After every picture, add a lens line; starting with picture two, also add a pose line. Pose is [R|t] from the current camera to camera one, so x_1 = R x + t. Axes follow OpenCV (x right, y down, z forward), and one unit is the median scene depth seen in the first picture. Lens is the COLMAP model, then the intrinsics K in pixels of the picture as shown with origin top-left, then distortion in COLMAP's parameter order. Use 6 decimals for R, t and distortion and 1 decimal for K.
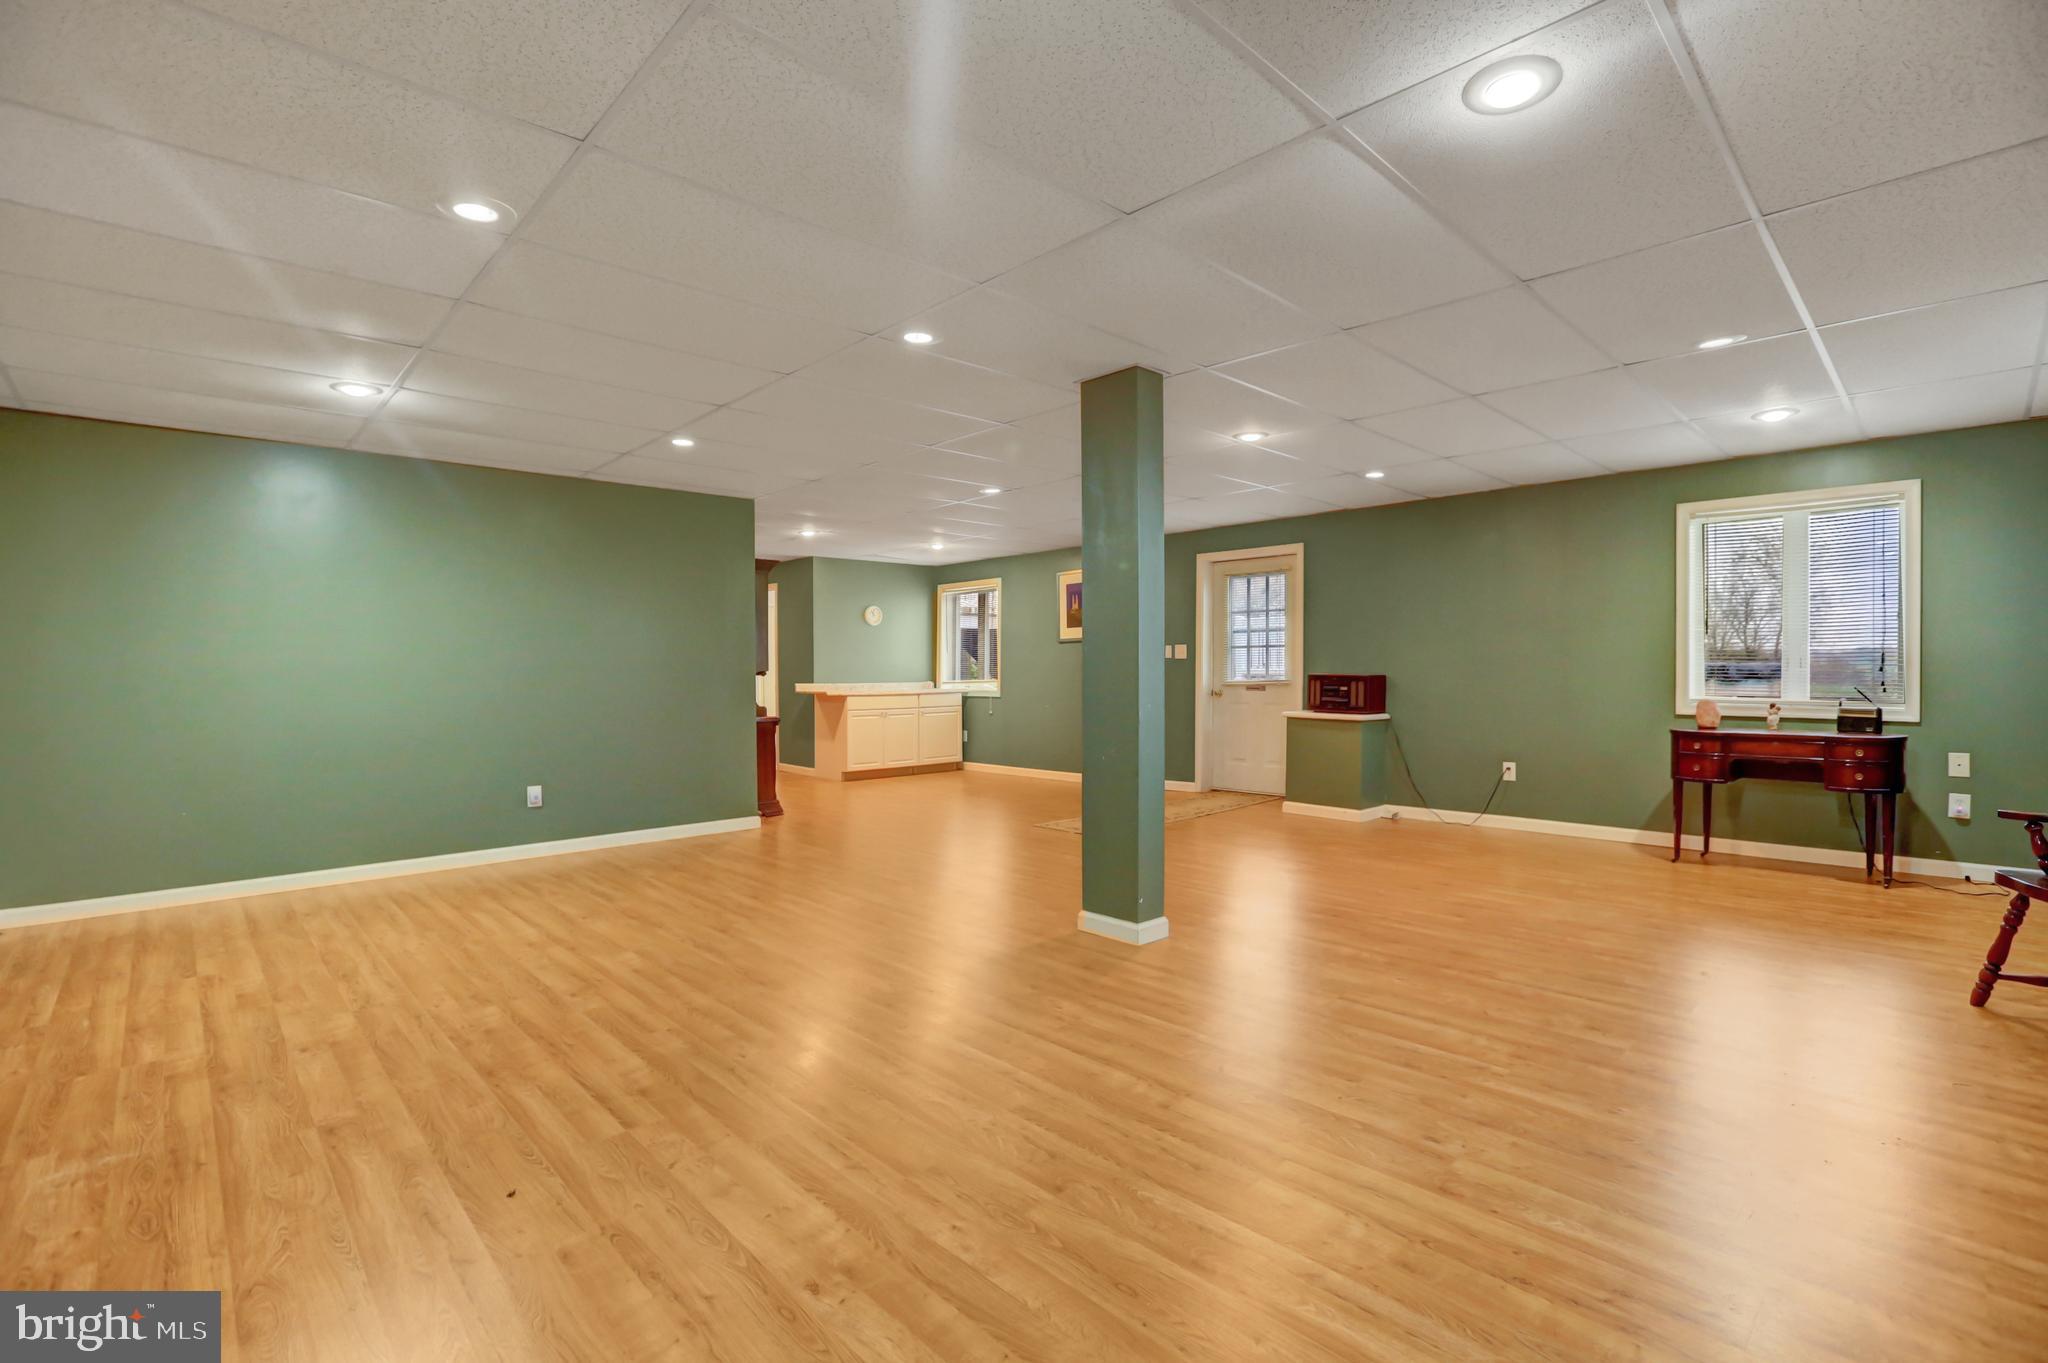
lens RADIAL K [[929.6, 0, 1018.0], [0, 929.6, 674.5], [0, 0, 1]] dist [-0.047382, 0.012890]
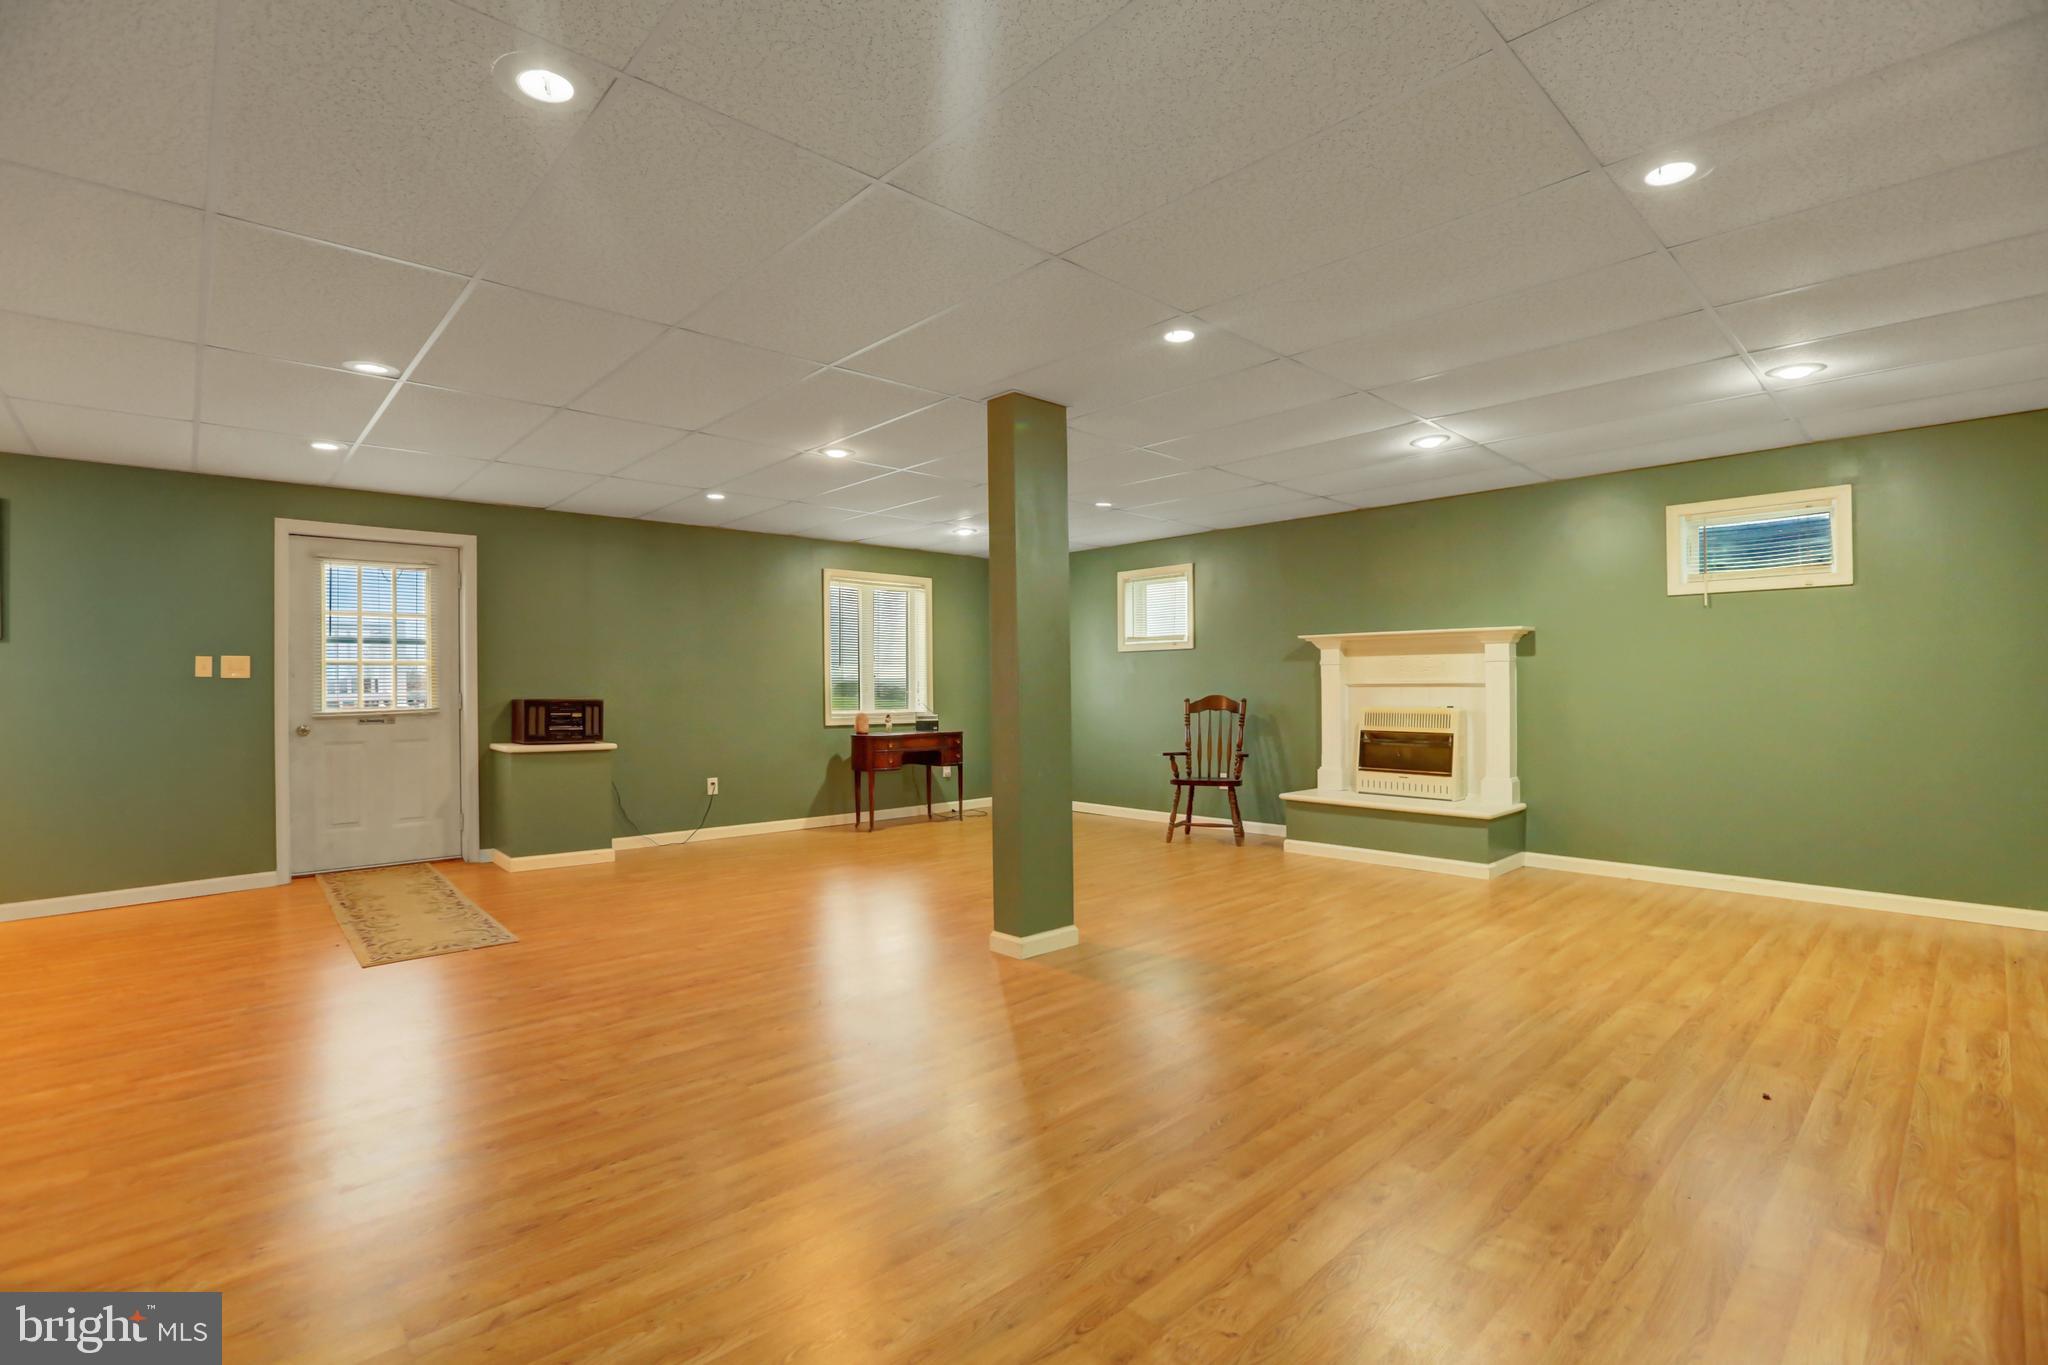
lens RADIAL K [[929.6, 0, 1030.4], [0, 929.6, 690.0], [0, 0, 1]] dist [-0.047382, 0.012890]
pose [[0.004583, 0.004304, 0.999980, -0.971510], [0.014748, 0.999882, -0.004371, 0.003171], [-0.999881, 0.014768, 0.004519, 1.076413]]
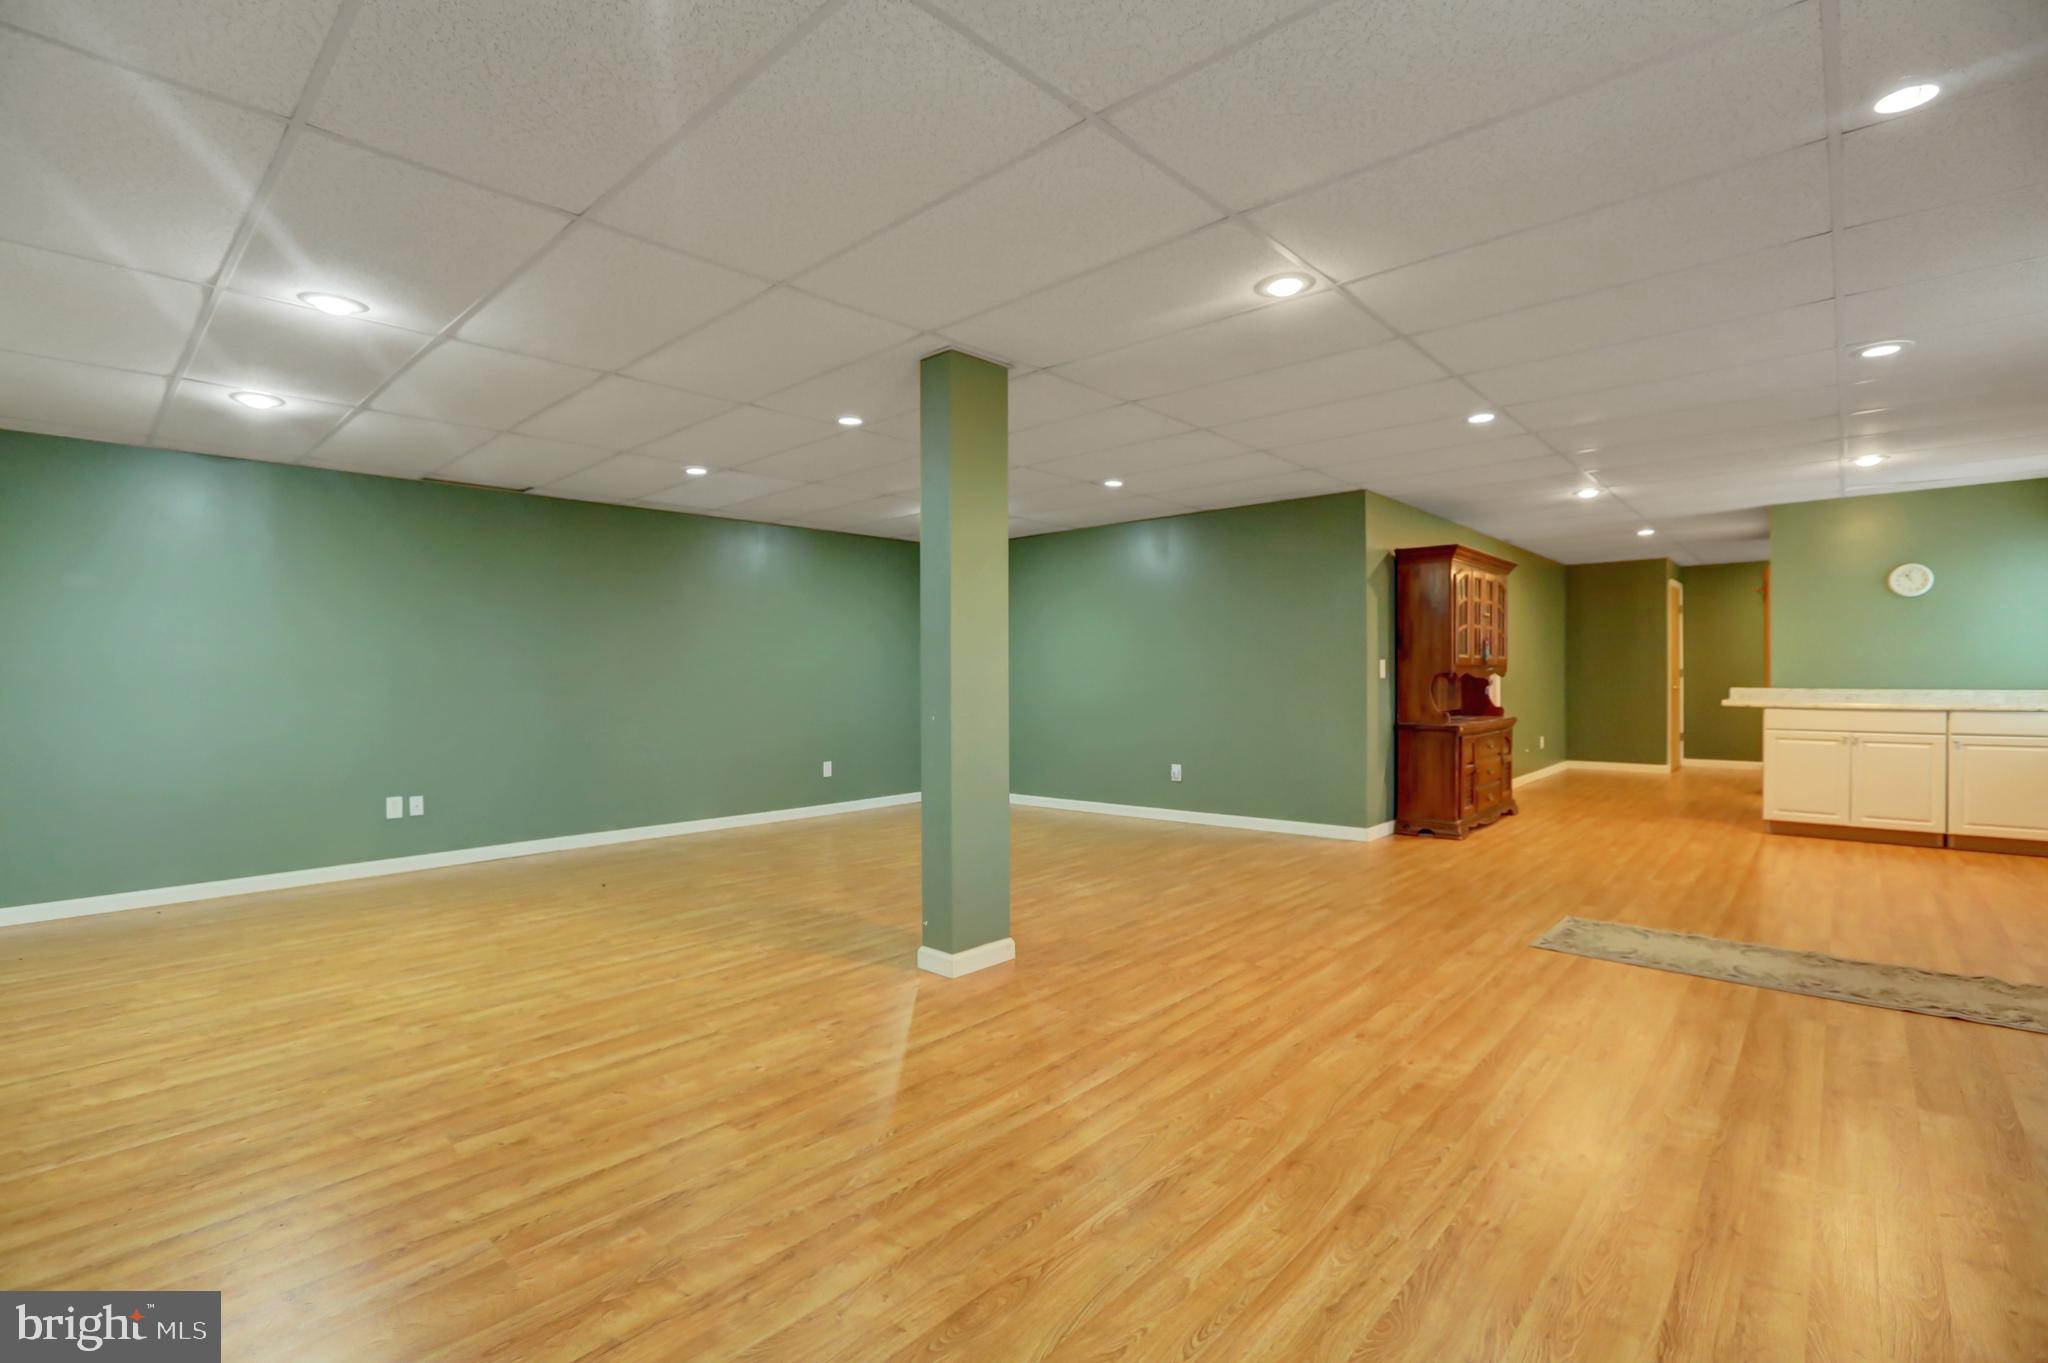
lens RADIAL K [[929.6, 0, 1006.8], [0, 929.6, 669.9], [0, 0, 1]] dist [-0.047382, 0.012890]
pose [[0.062138, 0.001582, -0.998066, 1.113934], [0.001310, 0.999998, 0.001666, -0.014319], [0.998067, -0.001411, 0.062136, 1.060604]]
